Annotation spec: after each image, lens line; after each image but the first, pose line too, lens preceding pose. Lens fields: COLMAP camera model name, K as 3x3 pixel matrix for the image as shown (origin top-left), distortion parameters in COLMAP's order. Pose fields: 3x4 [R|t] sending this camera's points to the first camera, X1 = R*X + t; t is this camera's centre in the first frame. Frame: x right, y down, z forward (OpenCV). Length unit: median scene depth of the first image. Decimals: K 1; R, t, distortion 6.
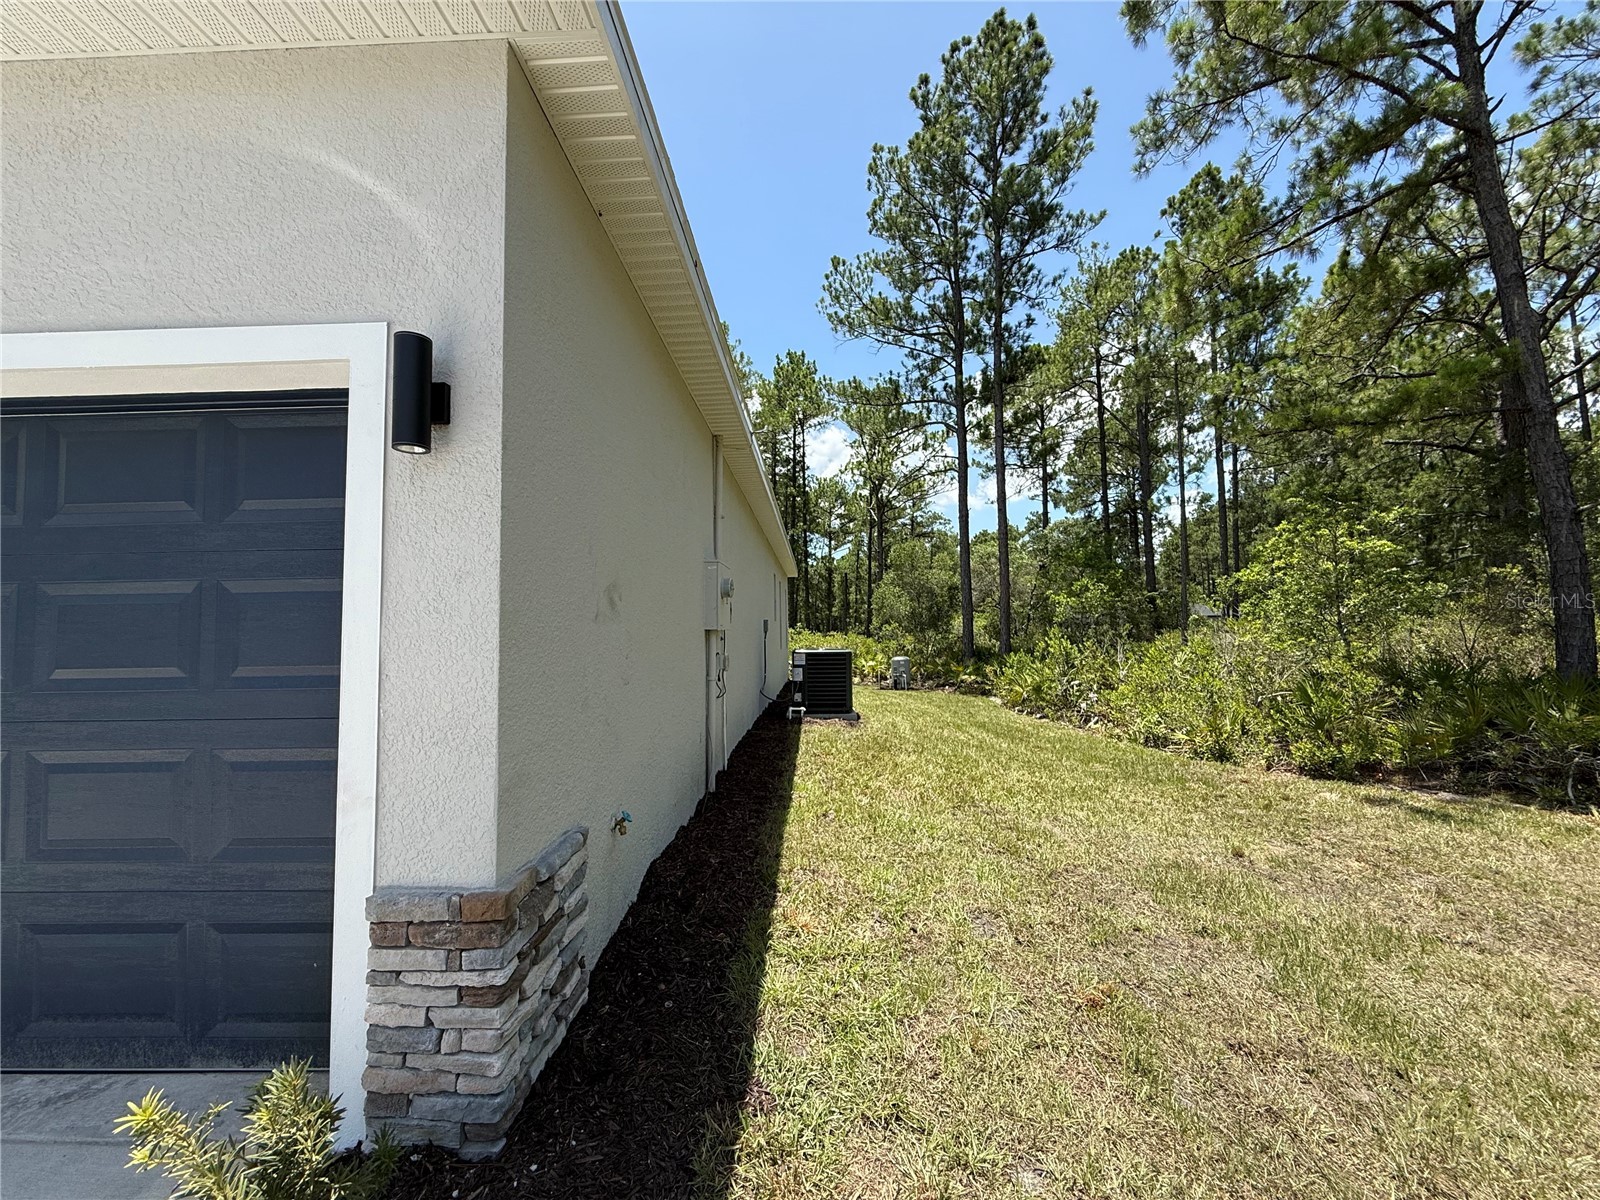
lens RADIAL K [[637.8, 0, 798.1], [0, 637.8, 596.6], [0, 0, 1]] dist [-0.000836, -0.000045]
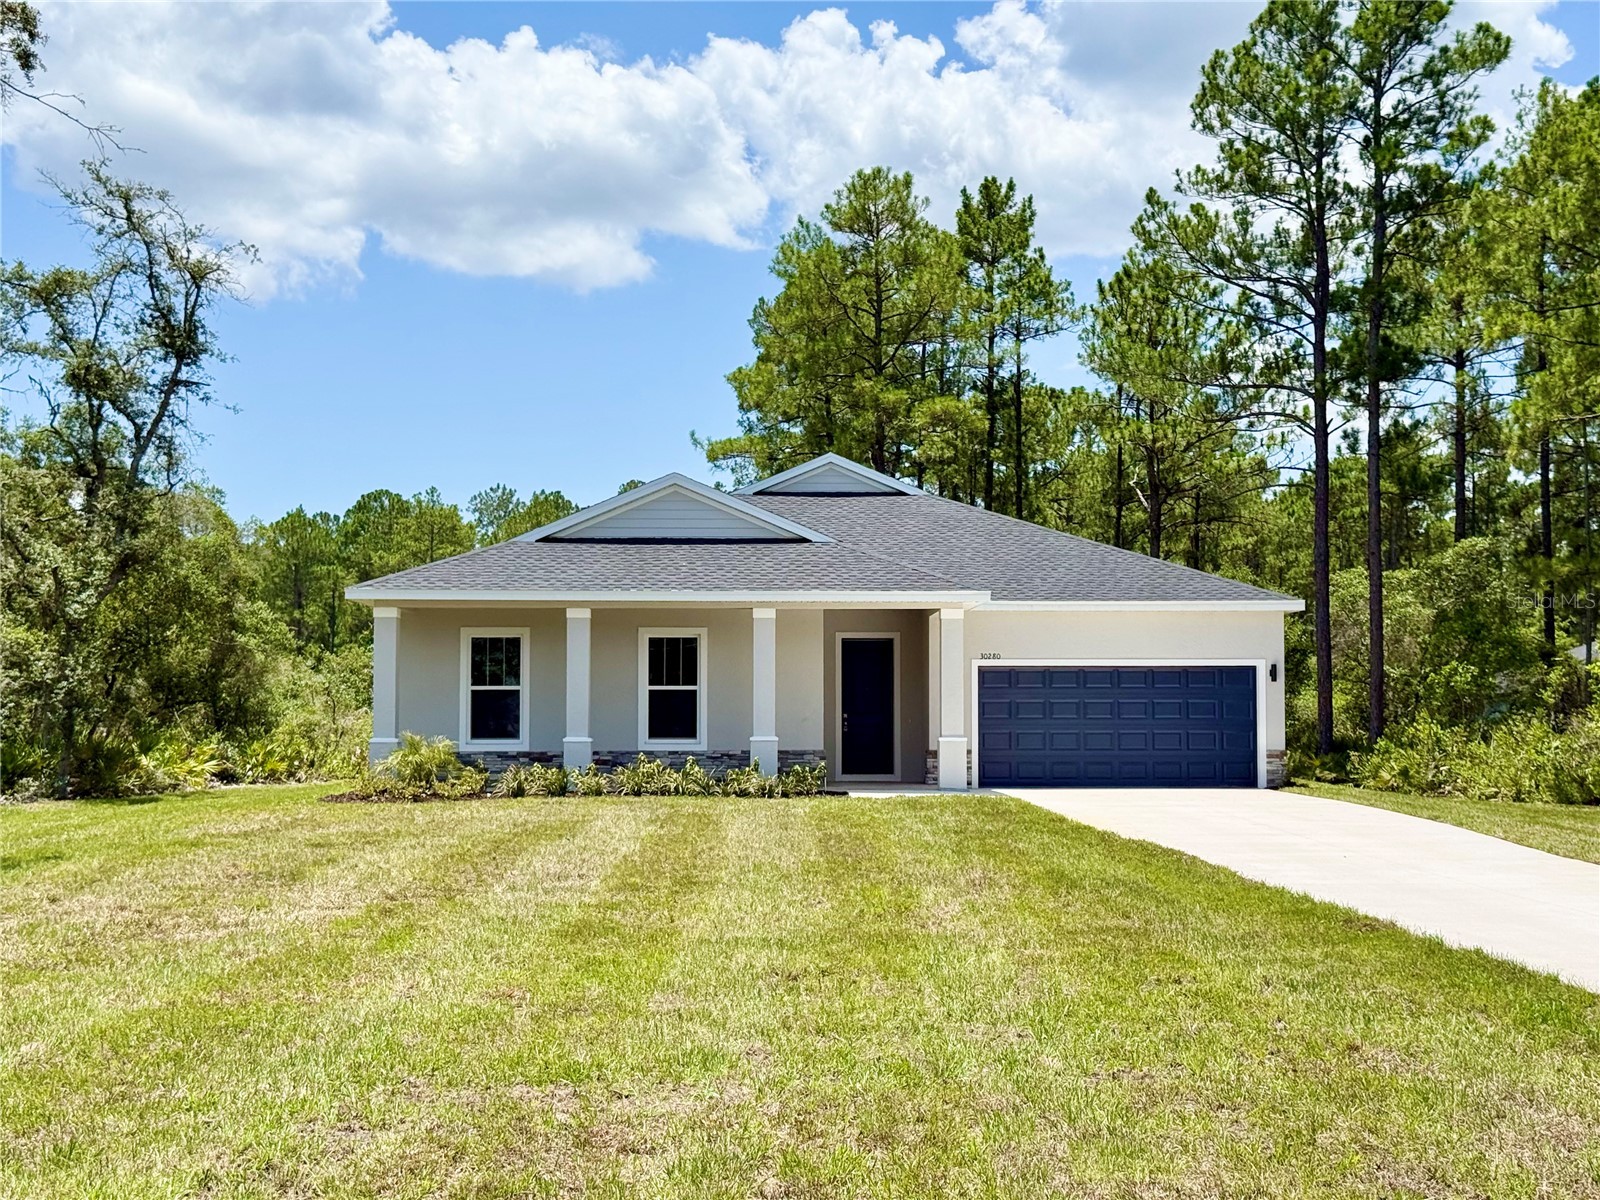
lens RADIAL K [[2203.4, 0, 800.0], [0, 2203.4, 600.0], [0, 0, 1]] dist [0.188053, -0.340046]
pose [[0.998488, 0.013222, 0.053351, -0.438932], [-0.013702, 0.999869, 0.008634, -0.083065], [-0.053229, -0.009352, 0.998539, -1.403907]]
